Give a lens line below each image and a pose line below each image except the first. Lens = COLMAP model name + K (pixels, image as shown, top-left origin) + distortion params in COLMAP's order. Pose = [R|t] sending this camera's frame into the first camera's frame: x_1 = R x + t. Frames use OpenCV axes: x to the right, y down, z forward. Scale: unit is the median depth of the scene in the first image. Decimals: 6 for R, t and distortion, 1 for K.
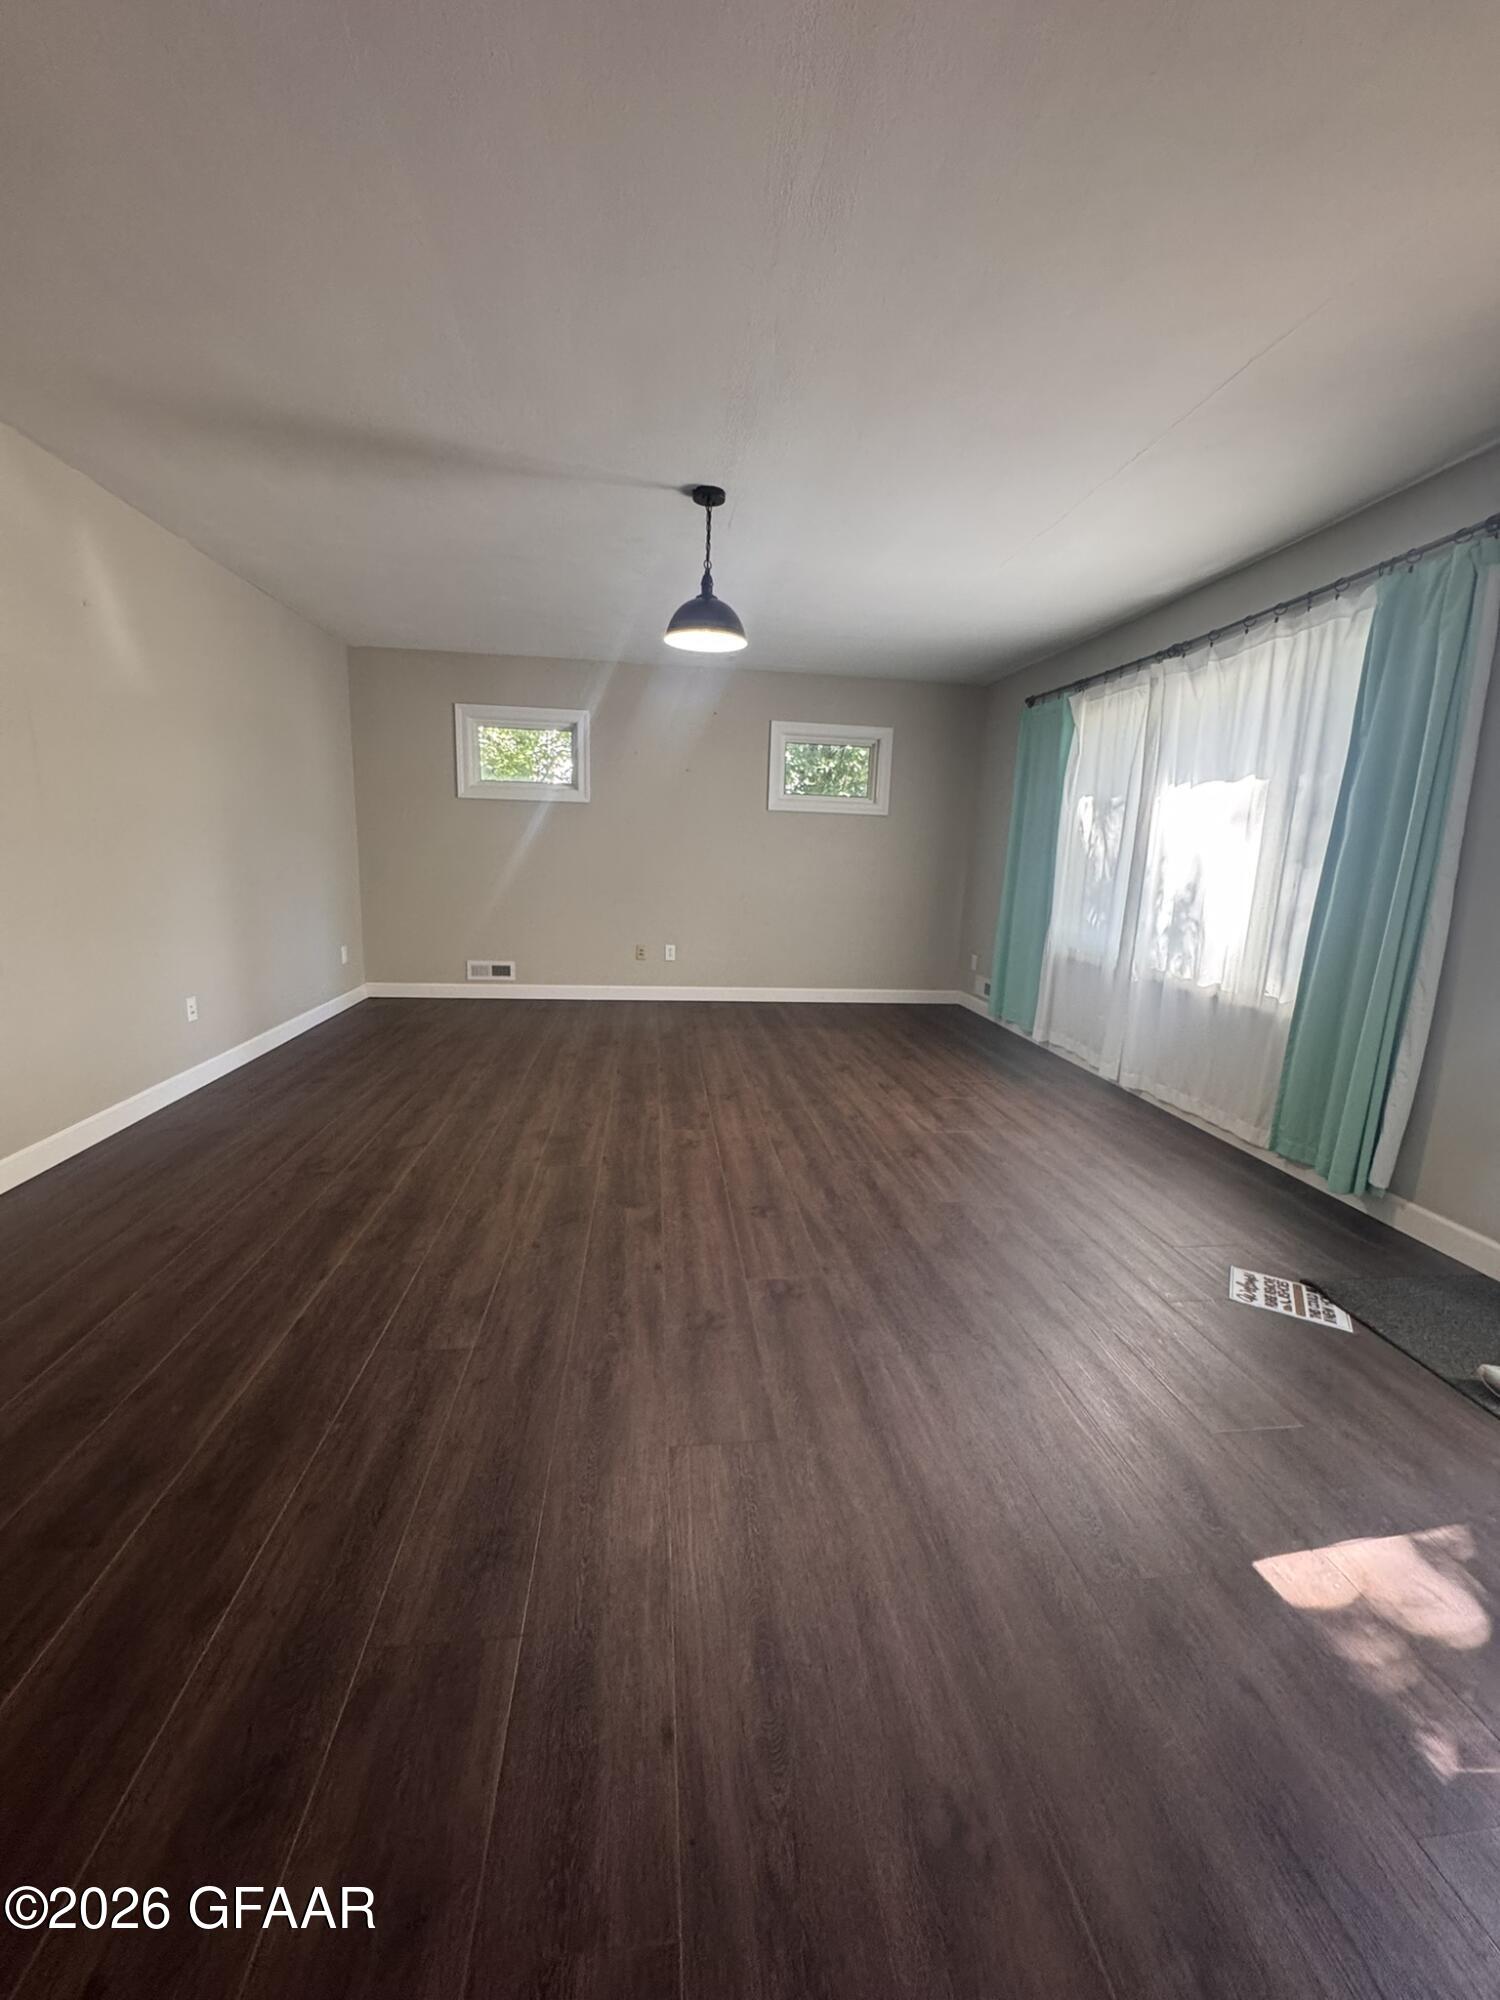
lens RADIAL K [[788.6, 0, 752.2], [0, 788.6, 997.5], [0, 0, 1]] dist [-0.004815, 0.000364]
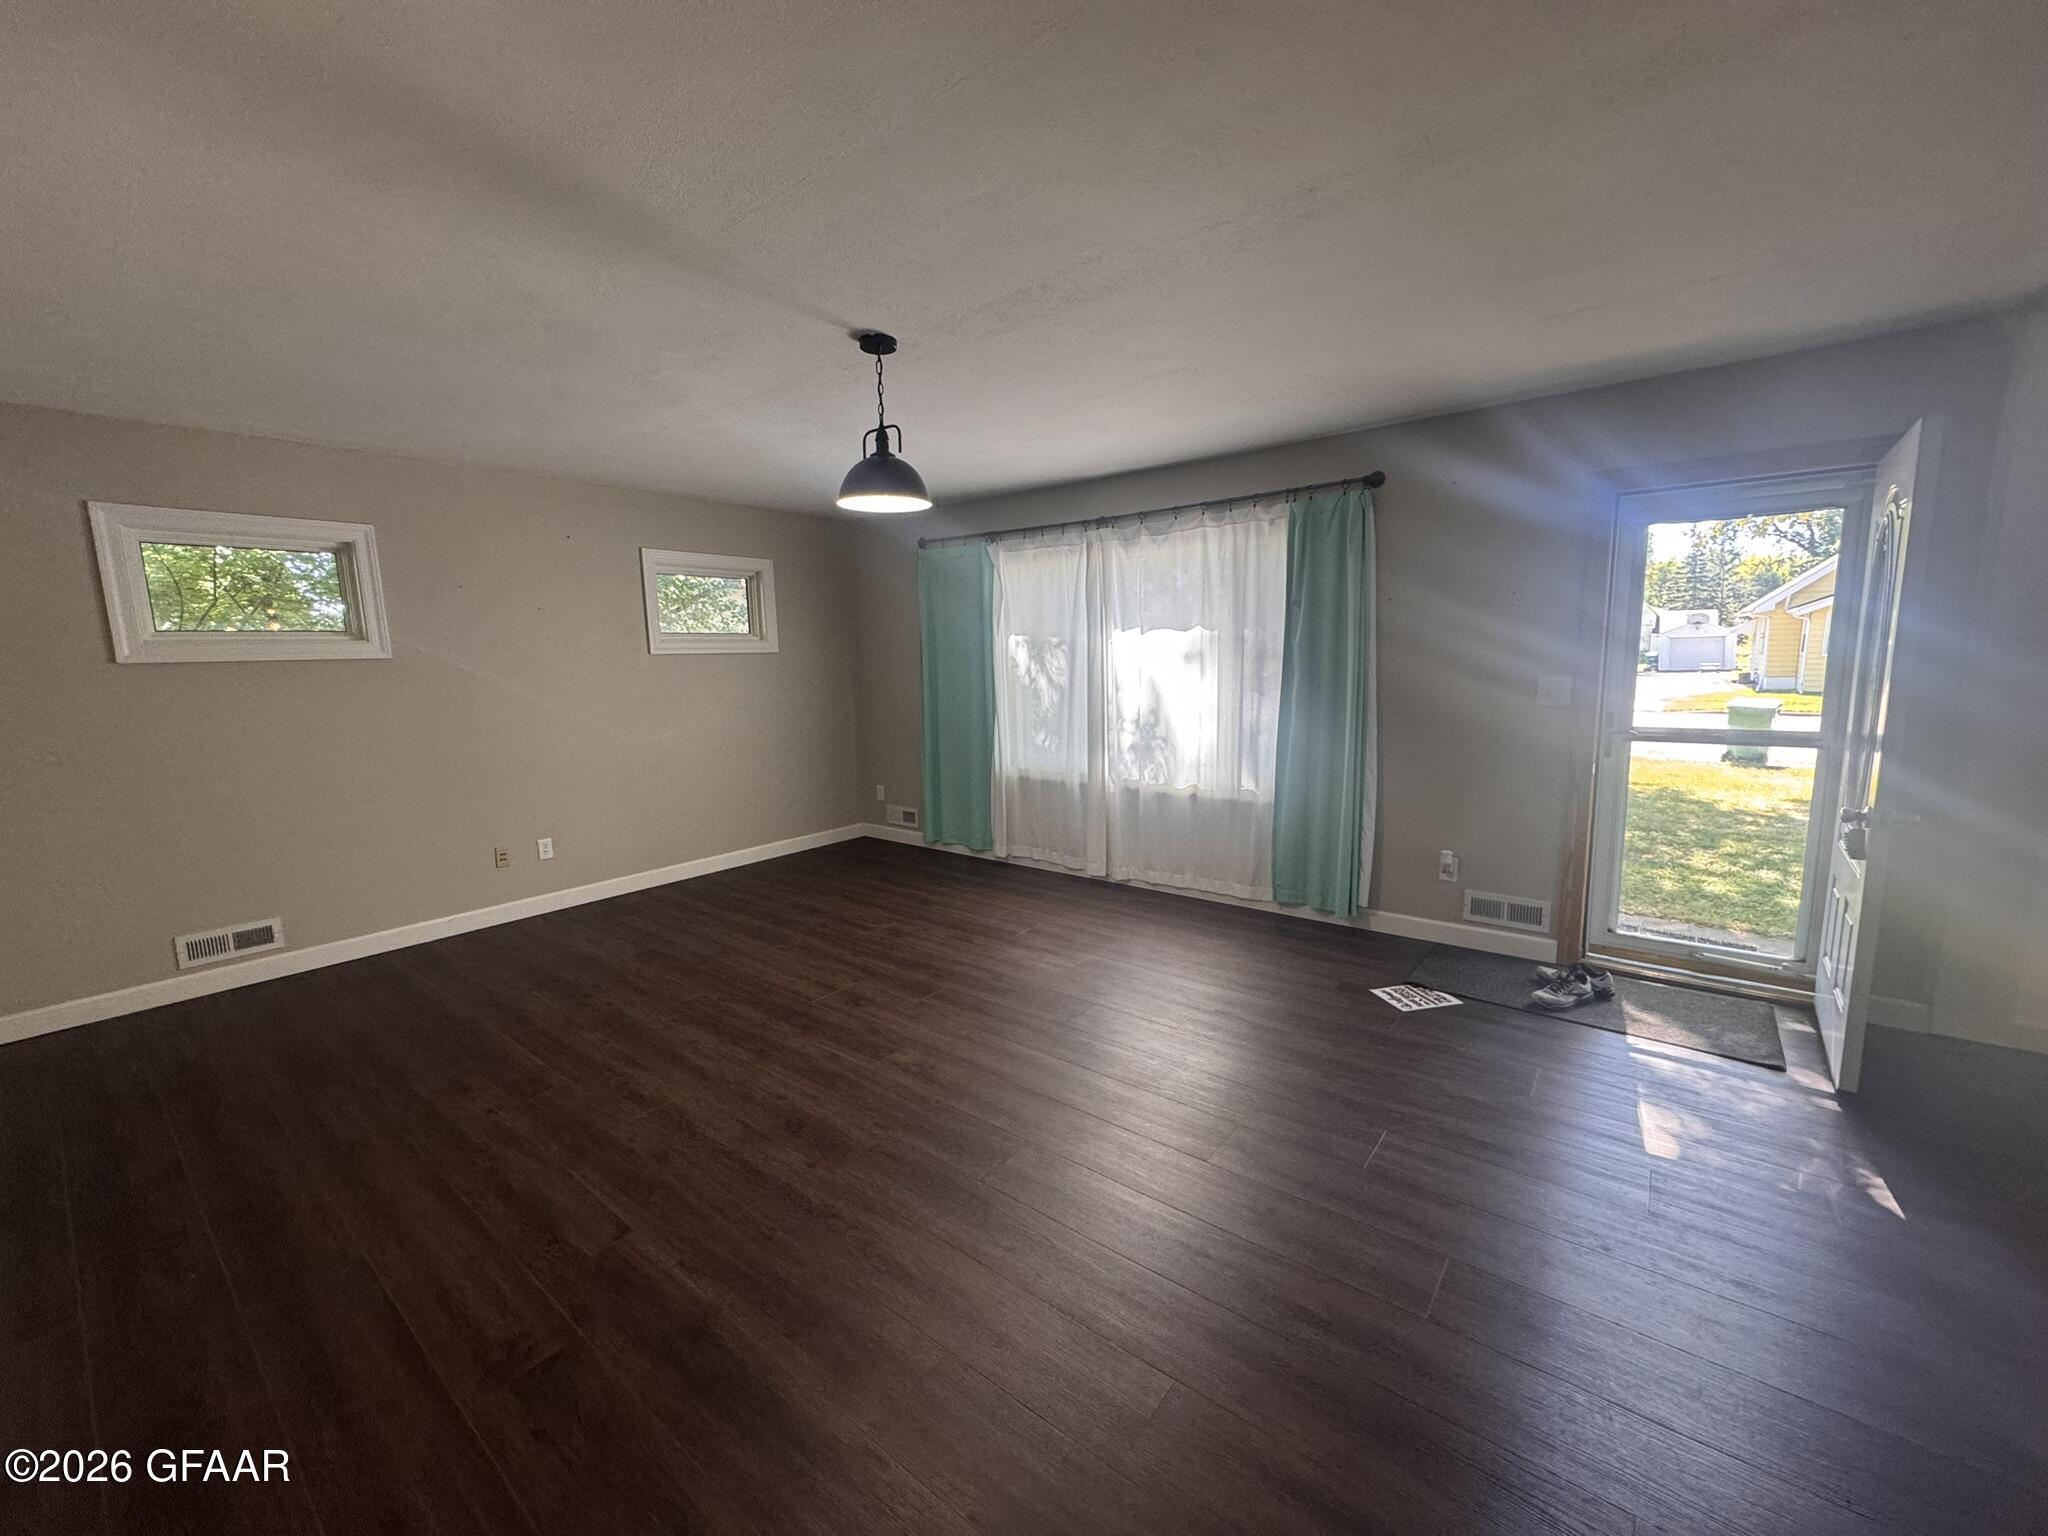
lens RADIAL K [[807.6, 0, 1024.7], [0, 807.6, 765.5], [0, 0, 1]] dist [-0.004815, 0.000364]
pose [[0.714810, -0.145907, 0.683928, -0.477253], [0.173972, 0.984348, 0.028169, -0.126139], [-0.677333, 0.098849, 0.729005, 0.207497]]
